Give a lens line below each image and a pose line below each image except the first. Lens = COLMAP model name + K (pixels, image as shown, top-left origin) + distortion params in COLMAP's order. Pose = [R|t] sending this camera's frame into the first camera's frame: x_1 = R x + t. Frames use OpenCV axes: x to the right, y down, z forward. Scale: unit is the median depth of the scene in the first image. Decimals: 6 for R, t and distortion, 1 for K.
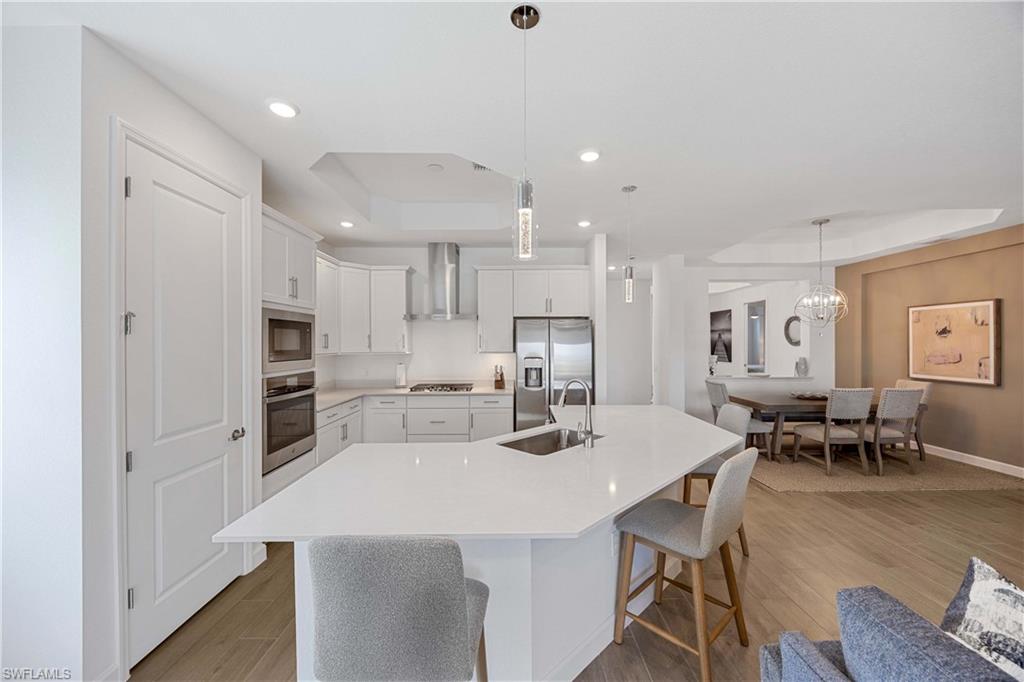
lens RADIAL K [[387.8, 0, 514.9], [0, 387.8, 342.1], [0, 0, 1]] dist [-0.000049, 0.000012]
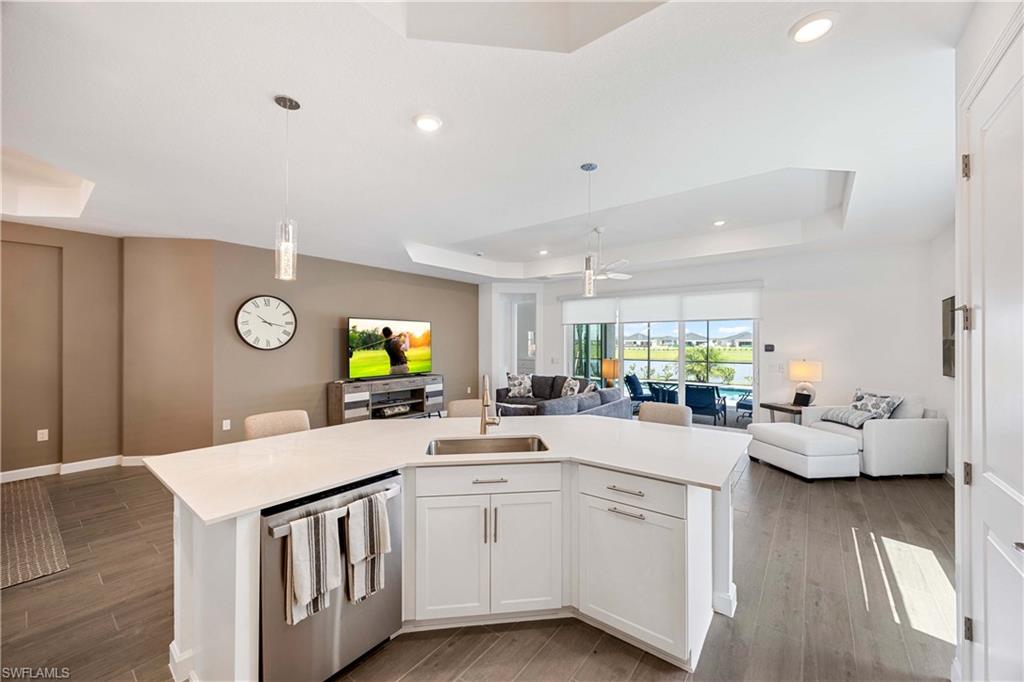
lens RADIAL K [[389.5, 0, 513.0], [0, 389.5, 340.4], [0, 0, 1]] dist [-0.001716, -0.000006]
pose [[-0.786633, 0.005383, 0.617397, -0.272538], [0.001960, 0.999979, -0.006222, 0.003335], [-0.617418, -0.003684, -0.786627, 0.879295]]
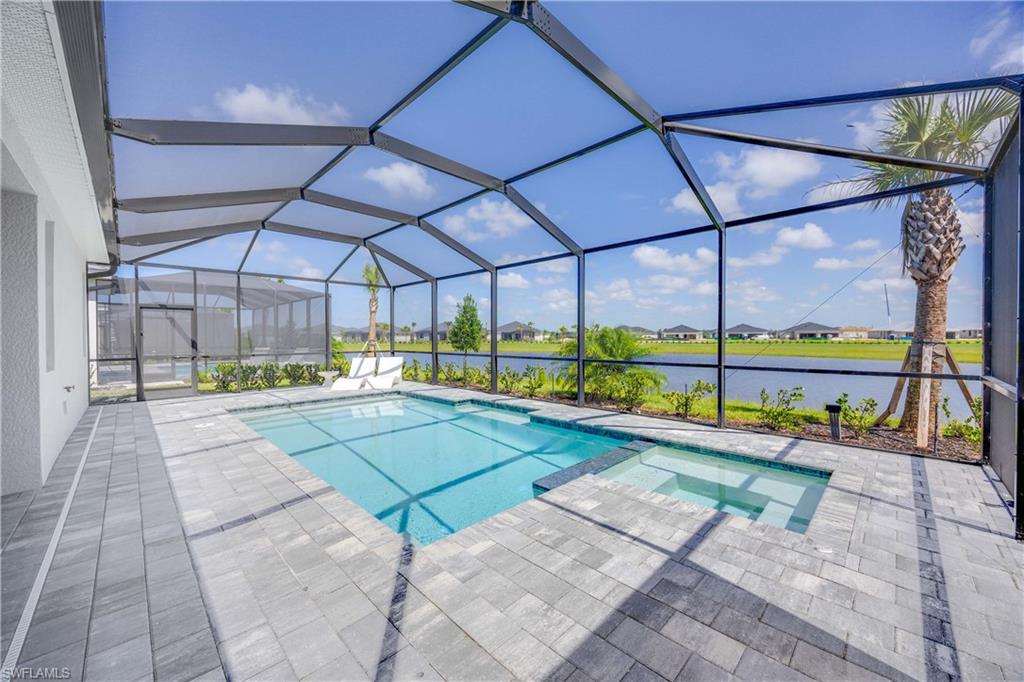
lens RADIAL K [[389.5, 0, 513.0], [0, 389.5, 340.4], [0, 0, 1]] dist [-0.001716, -0.000006]
pose [[-0.703701, 0.001130, 0.710495, -0.470727], [0.008510, 0.999940, 0.006838, 0.081776], [-0.710445, 0.010859, -0.703669, -1.560357]]
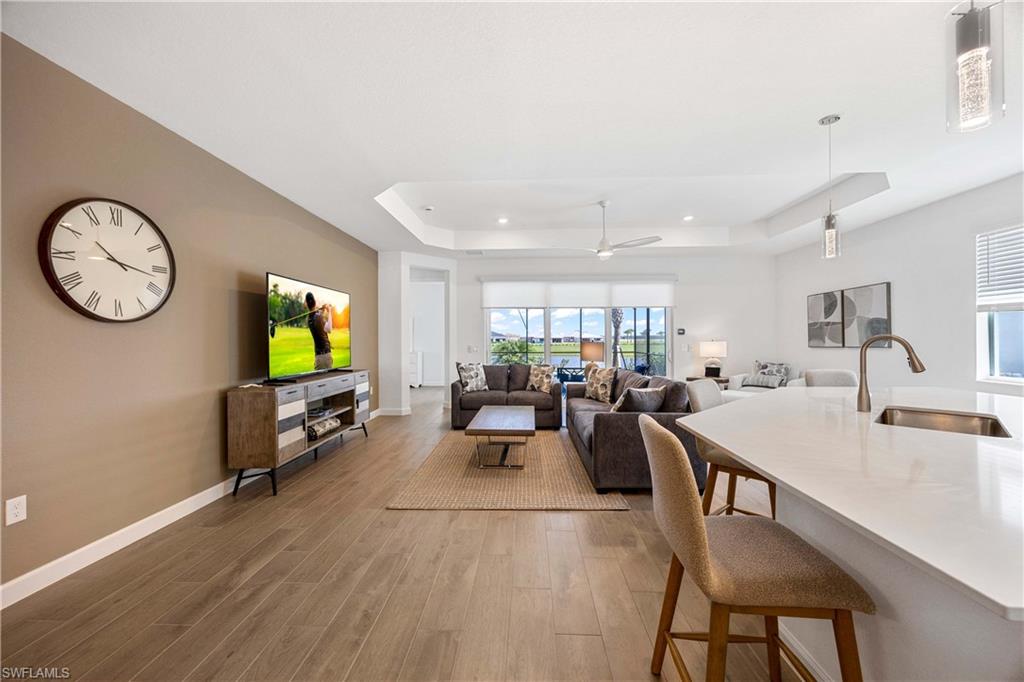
lens RADIAL K [[390.4, 0, 513.4], [0, 390.4, 336.4], [0, 0, 1]] dist [-0.002789, -0.000682]
pose [[-0.999085, 0.006712, 0.042233, 0.452789], [0.006389, 0.999949, -0.007792, 0.048471], [-0.042283, -0.007515, -0.999077, 0.916505]]
